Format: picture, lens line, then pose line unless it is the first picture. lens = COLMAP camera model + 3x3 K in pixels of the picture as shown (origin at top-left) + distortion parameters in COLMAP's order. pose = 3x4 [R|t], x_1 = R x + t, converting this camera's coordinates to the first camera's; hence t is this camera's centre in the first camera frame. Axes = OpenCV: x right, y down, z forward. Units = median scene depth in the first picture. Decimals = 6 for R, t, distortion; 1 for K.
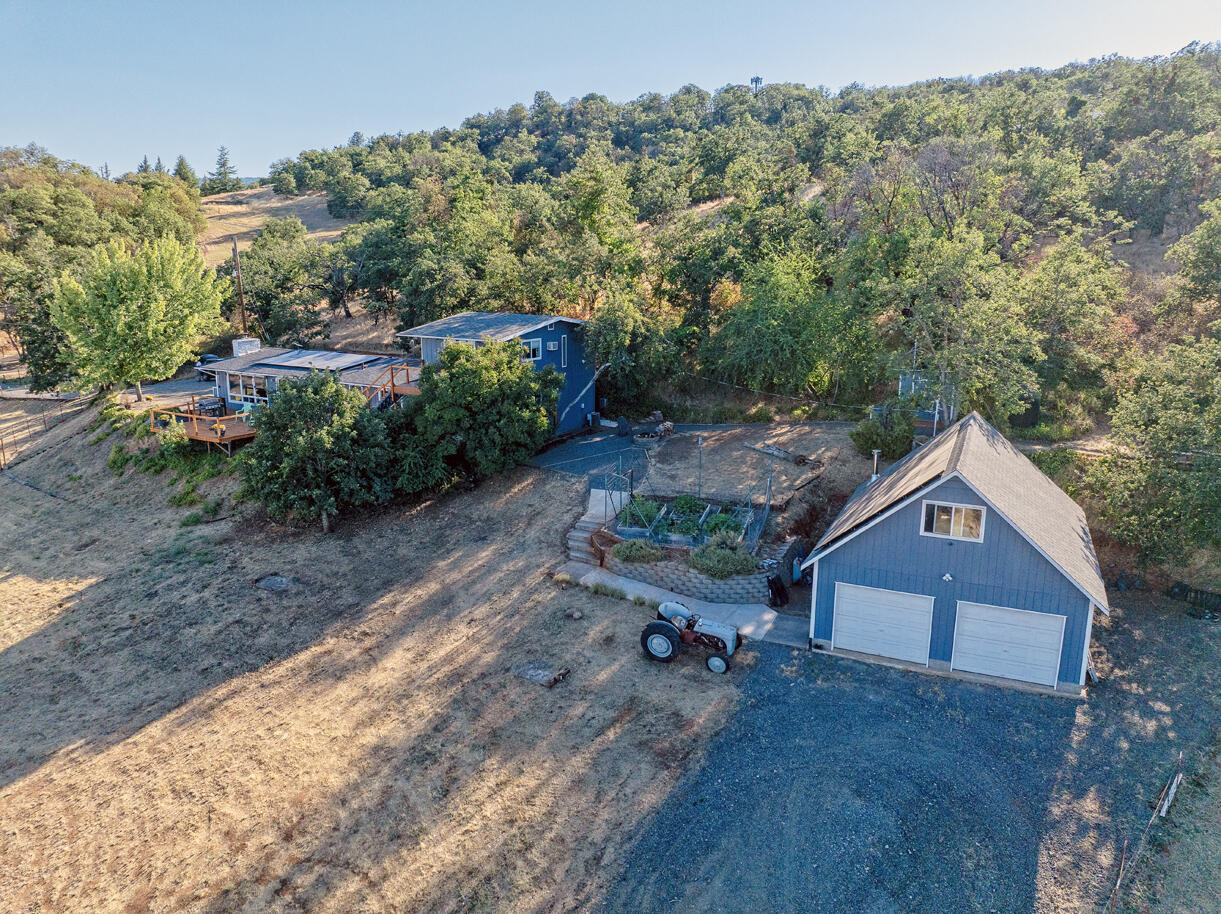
lens RADIAL K [[860.2, 0, 610.5], [0, 860.2, 457.0], [0, 0, 1]] dist [-0.046470, 0.014770]
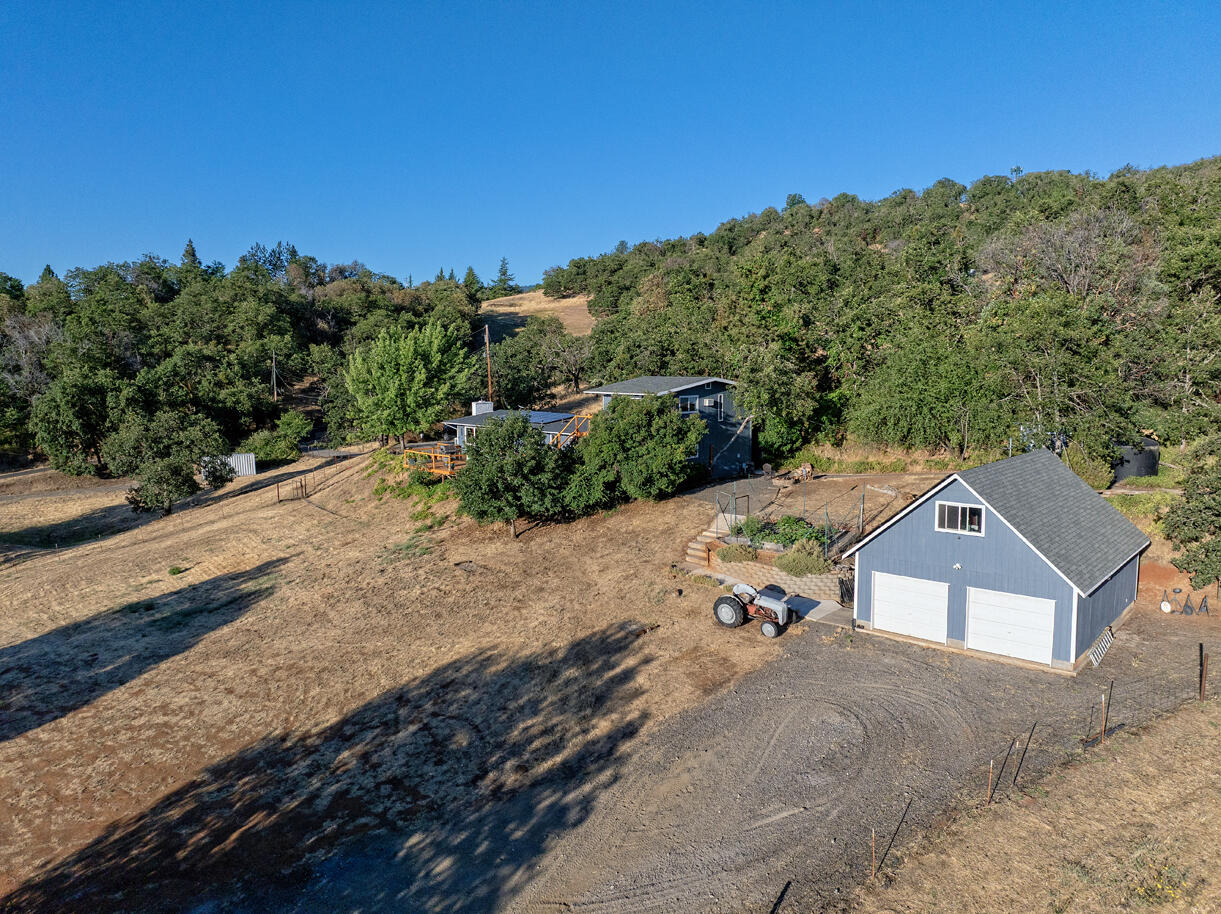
lens RADIAL K [[860.2, 0, 610.5], [0, 860.2, 457.0], [0, 0, 1]] dist [-0.046470, 0.014770]
pose [[0.955802, 0.022607, -0.293139, 0.140260], [-0.055143, 0.993130, -0.103210, 0.070268], [0.288792, 0.114813, 0.950483, -0.152115]]
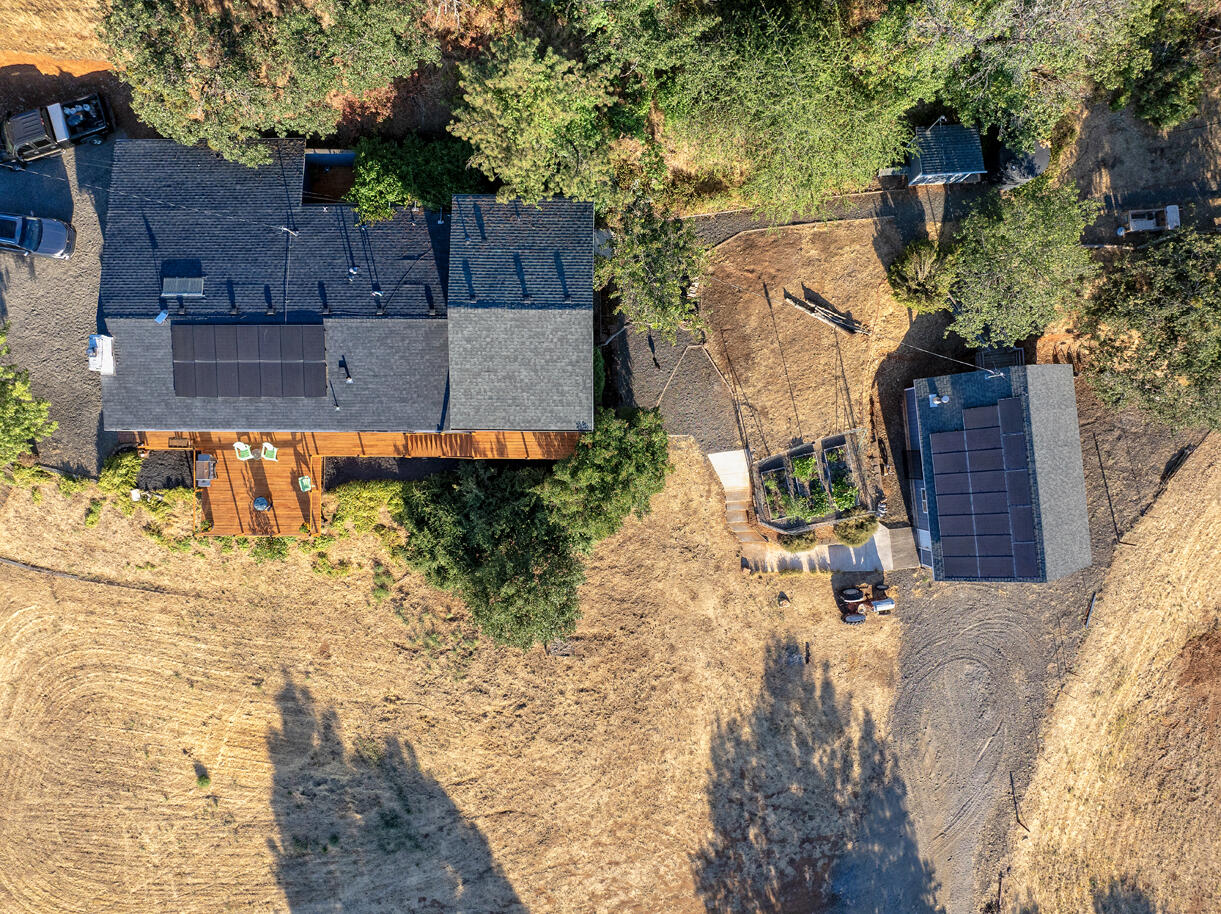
lens RADIAL K [[860.2, 0, 610.5], [0, 860.2, 457.0], [0, 0, 1]] dist [-0.046470, 0.014770]
pose [[0.858080, -0.513516, -0.000110, -0.107349], [0.116100, 0.193792, 0.974149, -0.876619], [-0.500220, -0.835910, 0.225908, 0.611670]]
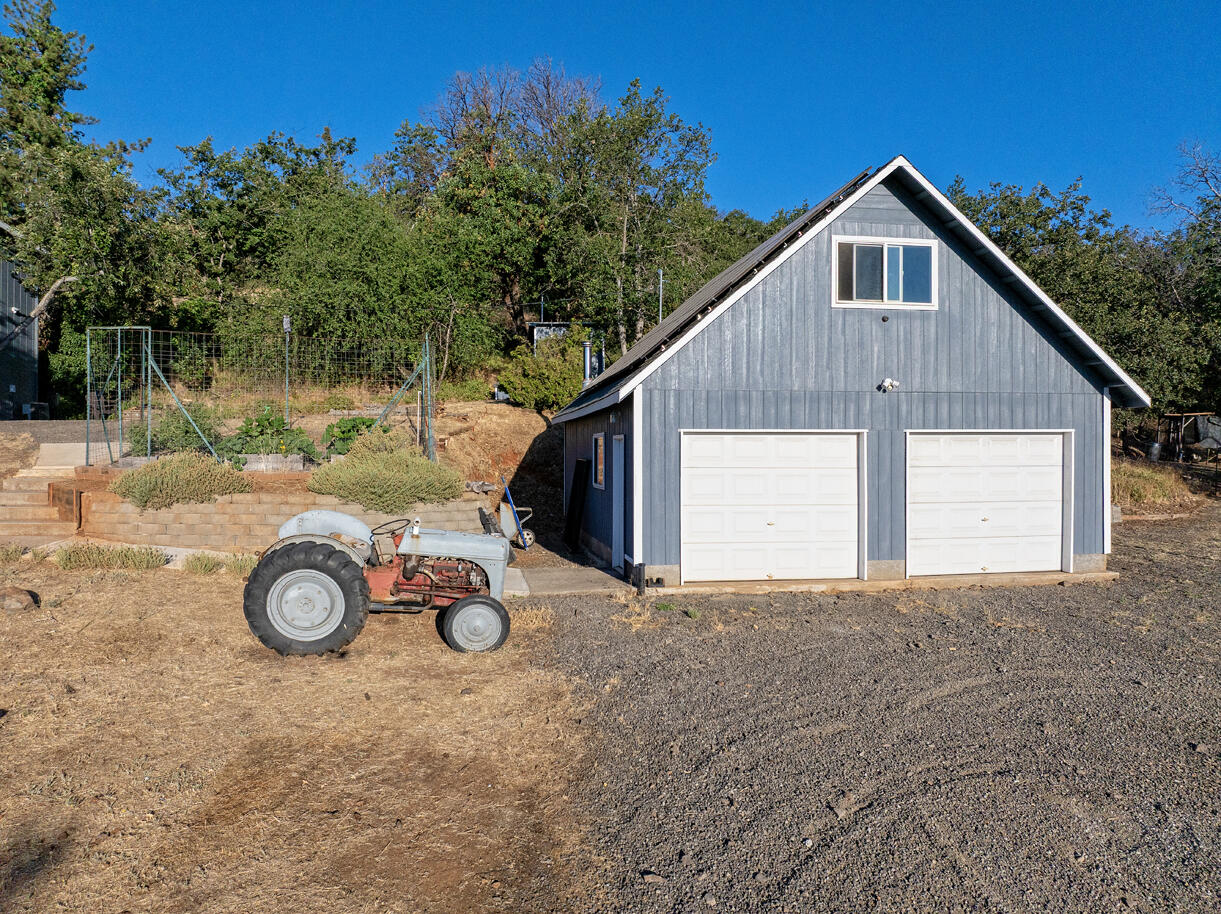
lens RADIAL K [[858.7, 0, 610.5], [0, 858.7, 457.0], [0, 0, 1]] dist [-0.040691, 0.004608]
pose [[0.827208, -0.007157, 0.561851, -0.018895], [0.126809, 0.976500, -0.174261, 0.128112], [-0.547400, 0.215398, 0.808676, 0.345094]]
